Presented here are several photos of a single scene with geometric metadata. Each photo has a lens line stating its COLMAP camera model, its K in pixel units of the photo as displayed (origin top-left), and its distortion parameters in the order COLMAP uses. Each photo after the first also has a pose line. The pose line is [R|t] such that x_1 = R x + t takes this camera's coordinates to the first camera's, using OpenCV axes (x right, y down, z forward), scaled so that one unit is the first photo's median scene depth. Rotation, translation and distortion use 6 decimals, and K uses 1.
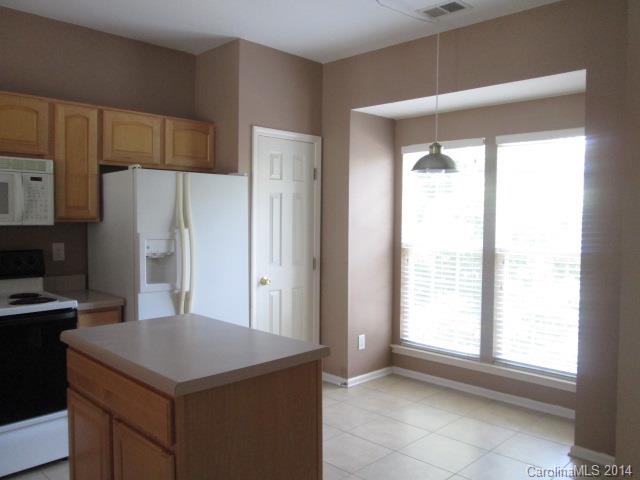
lens RADIAL K [[535.3, 0, 320.0], [0, 535.3, 240.0], [0, 0, 1]] dist [-0.002602, 0.002901]
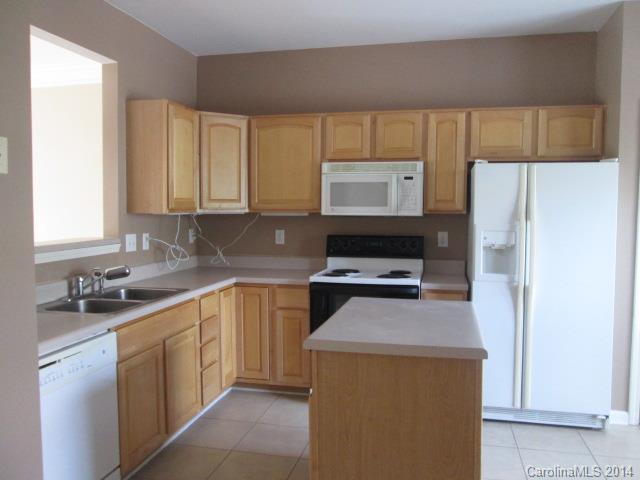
lens RADIAL K [[535.3, 0, 320.0], [0, 535.3, 240.0], [0, 0, 1]] dist [-0.002602, 0.002901]
pose [[0.532989, 0.046723, -0.844831, 0.378499], [-0.042314, 0.998697, 0.028537, 0.001455], [0.845063, 0.020538, 0.534272, 0.162006]]
